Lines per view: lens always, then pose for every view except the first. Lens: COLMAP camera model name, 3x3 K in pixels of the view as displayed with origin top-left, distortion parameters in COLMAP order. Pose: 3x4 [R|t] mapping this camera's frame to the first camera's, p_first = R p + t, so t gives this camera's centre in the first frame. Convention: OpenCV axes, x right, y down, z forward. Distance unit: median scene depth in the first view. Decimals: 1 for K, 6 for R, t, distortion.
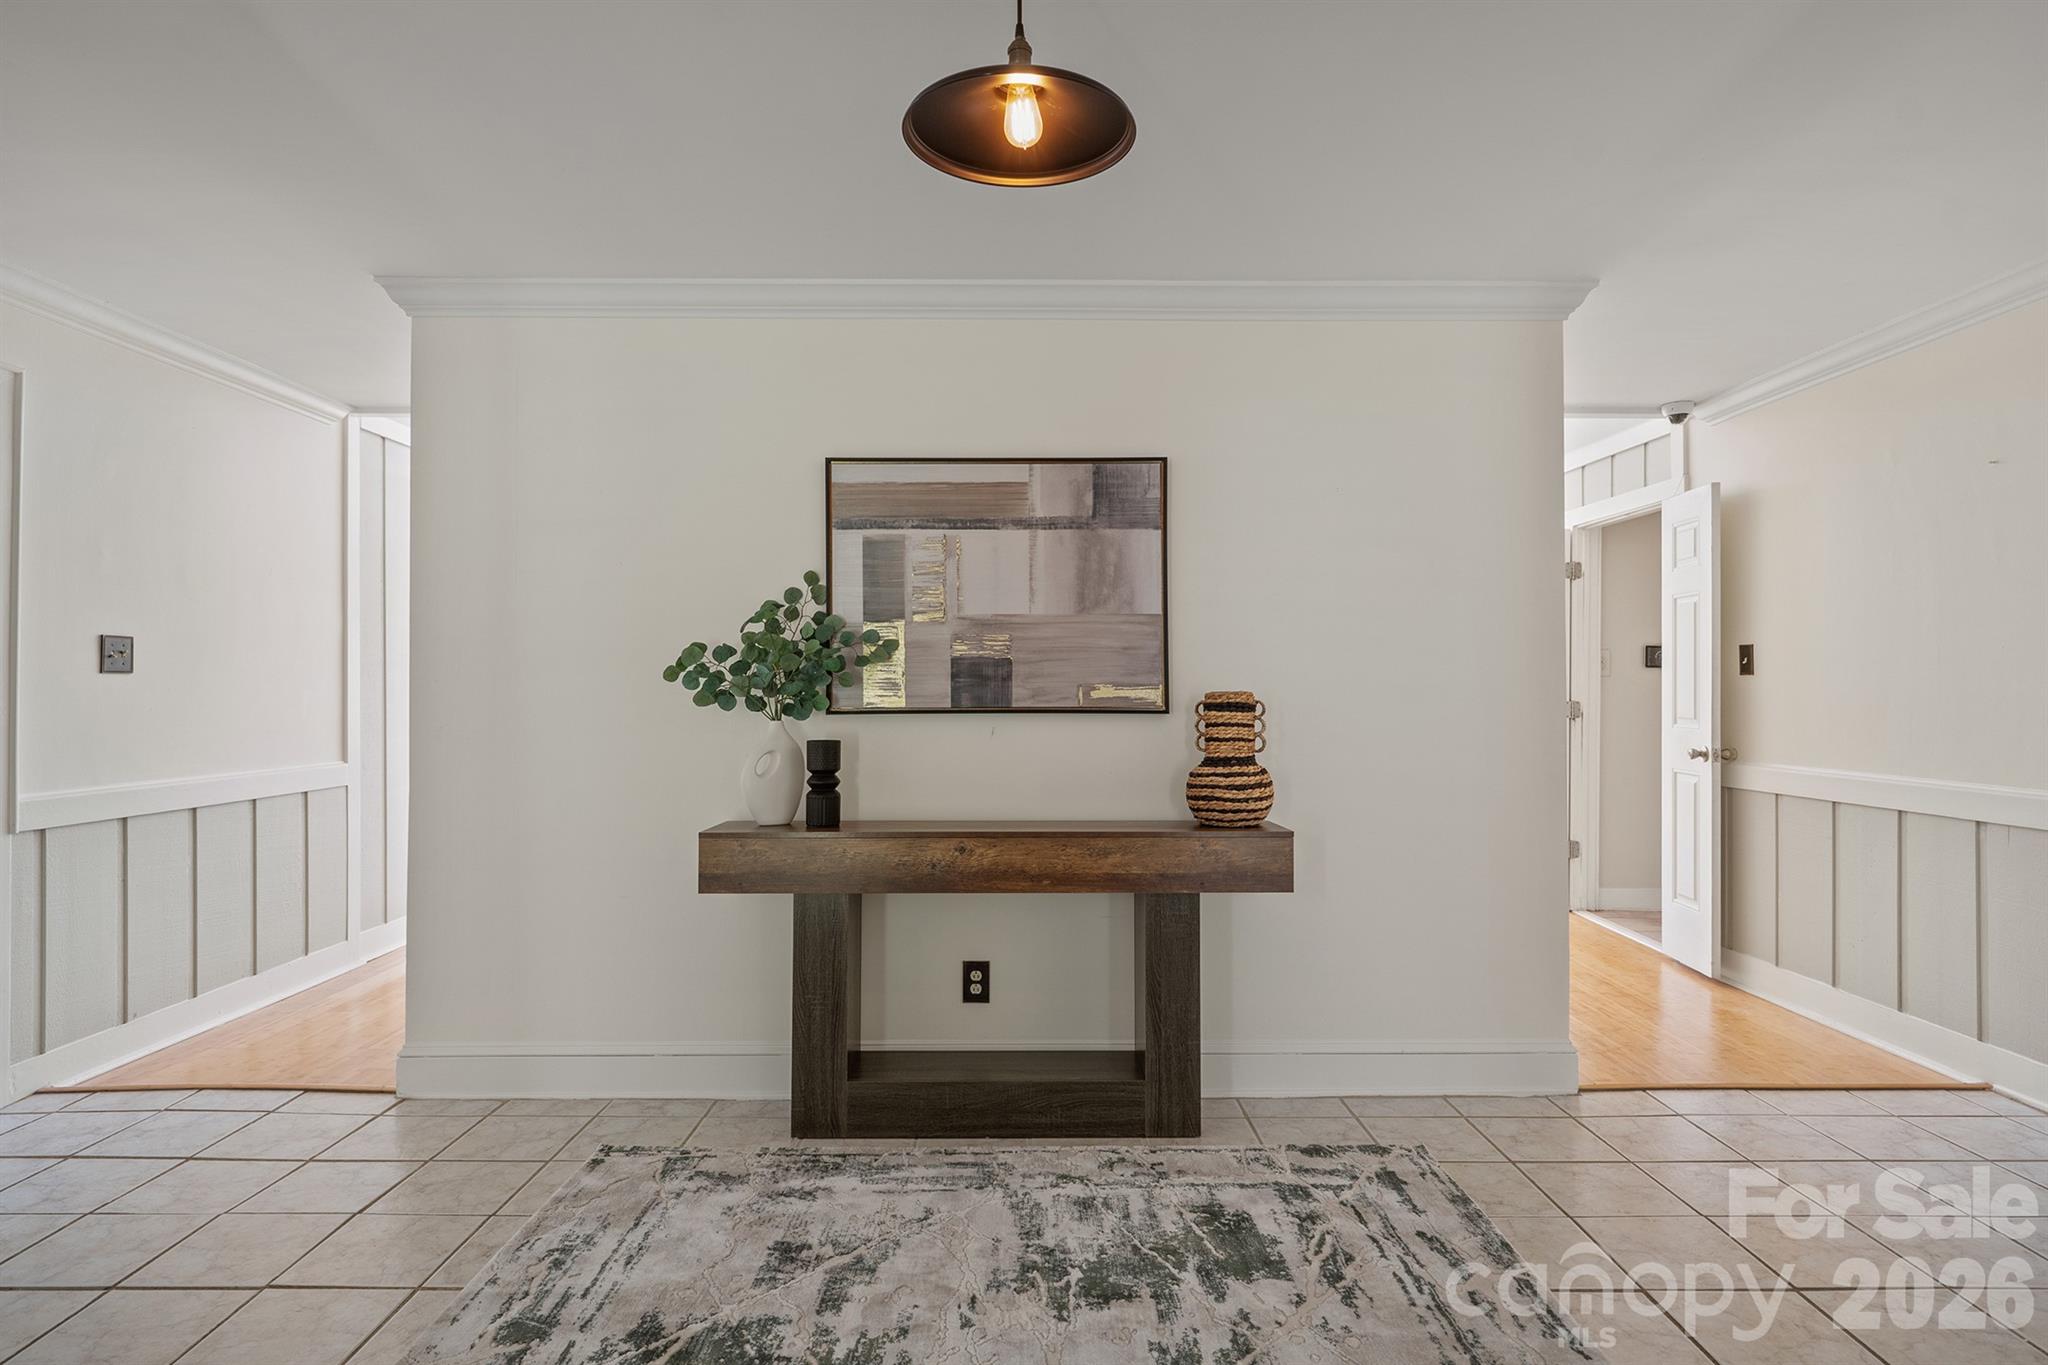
lens RADIAL K [[1102.4, 0, 1025.6], [0, 1102.4, 686.2], [0, 0, 1]] dist [-0.006109, -0.000532]
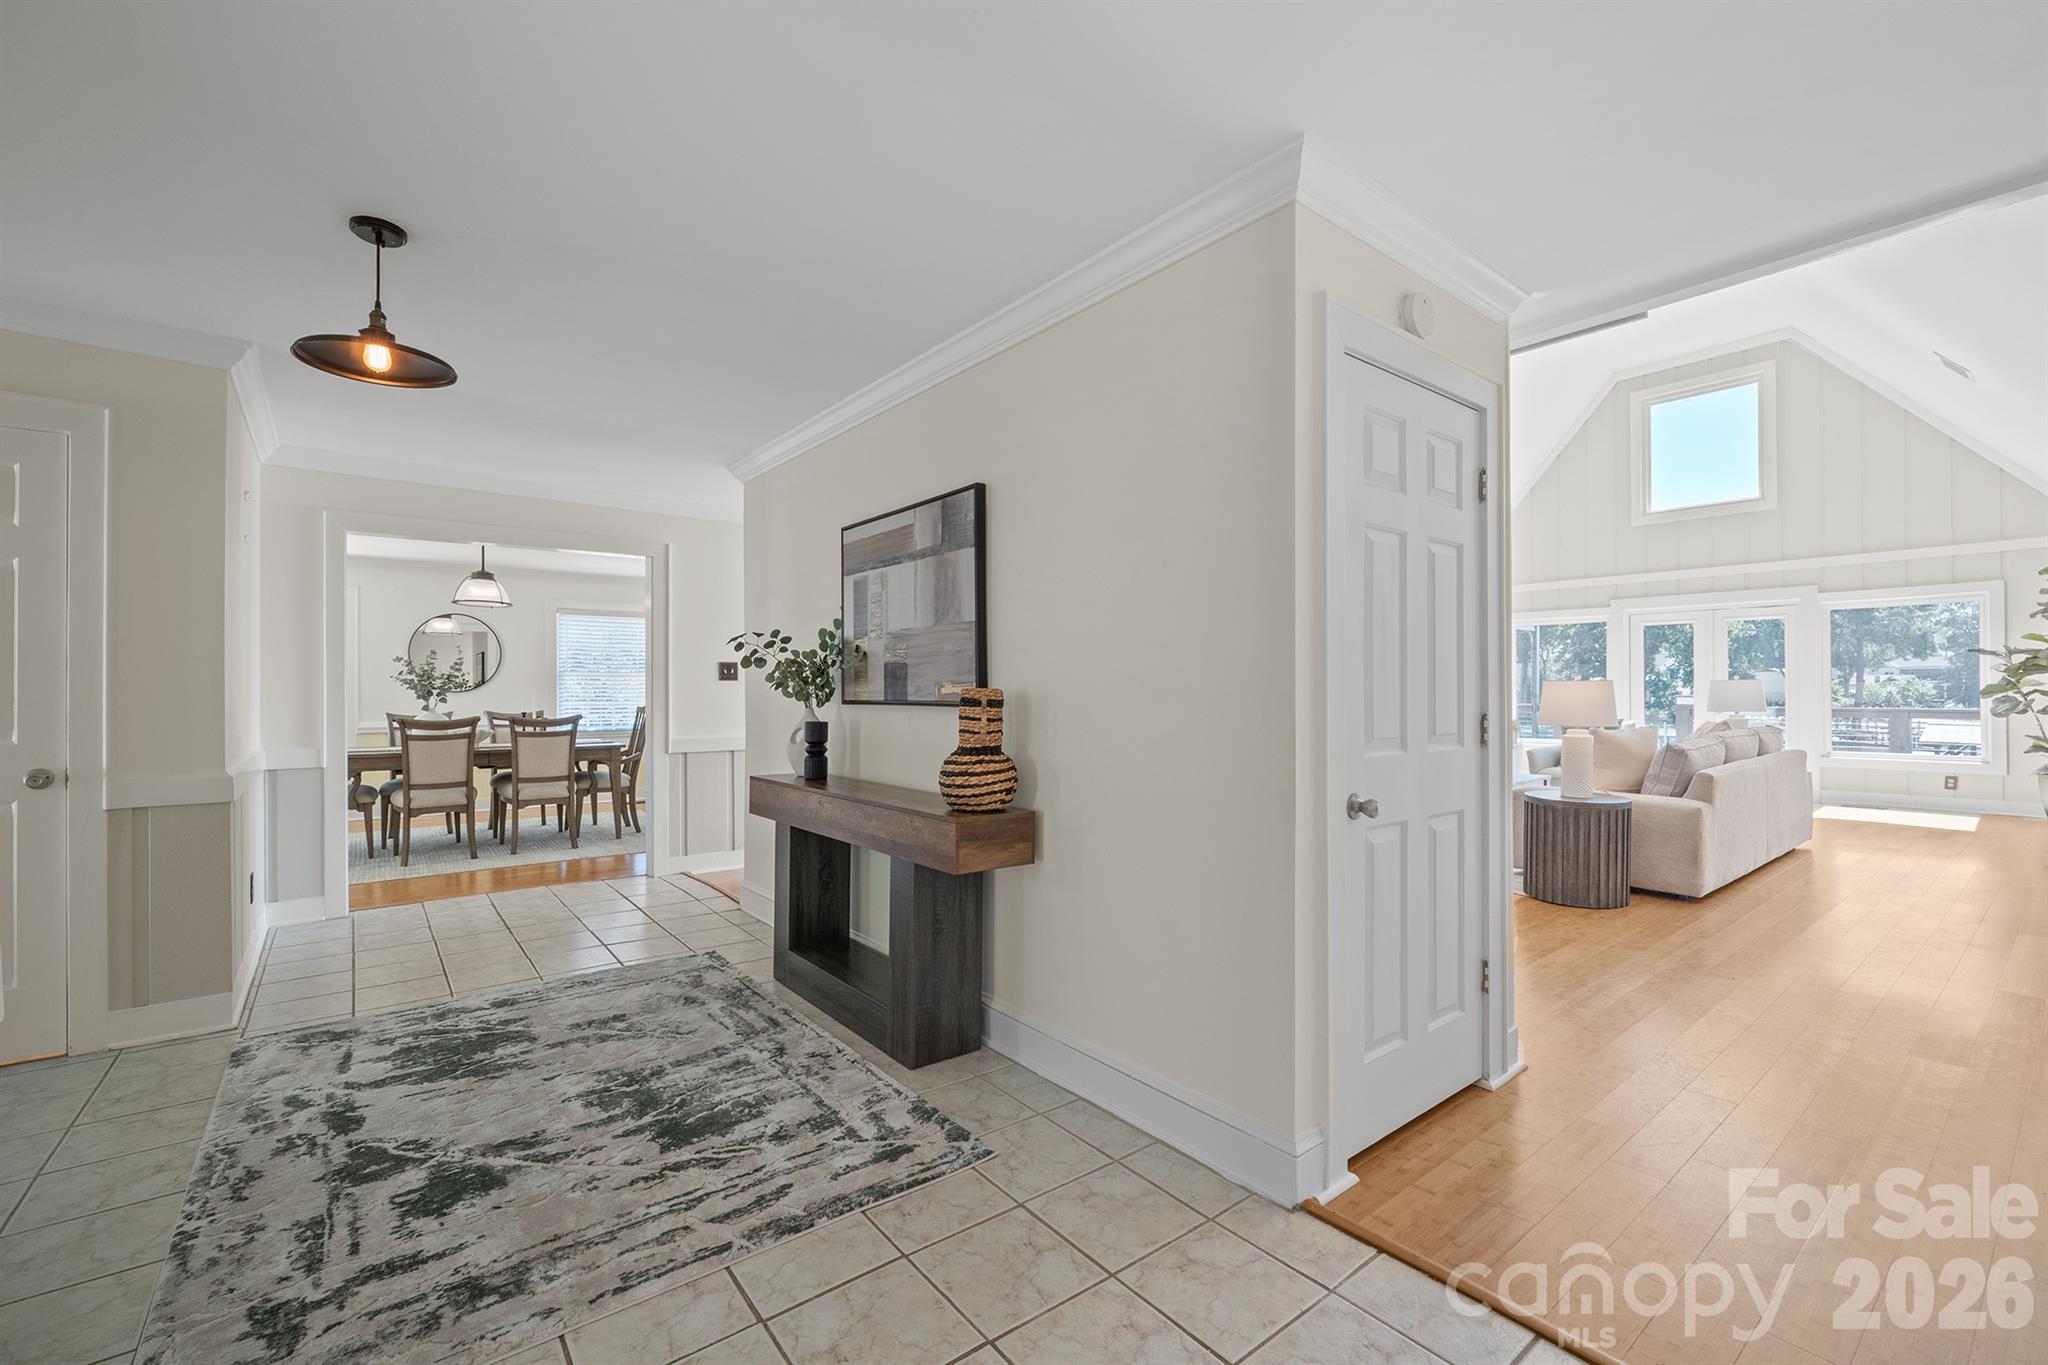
lens RADIAL K [[859.8, 0, 1024.8], [0, 859.8, 693.4], [0, 0, 1]] dist [-0.008676, -0.000753]
pose [[0.614172, 0.003578, -0.789164, 0.899334], [0.009005, 0.999893, 0.011542, 0.000259], [0.789121, -0.014195, 0.614074, 0.512980]]
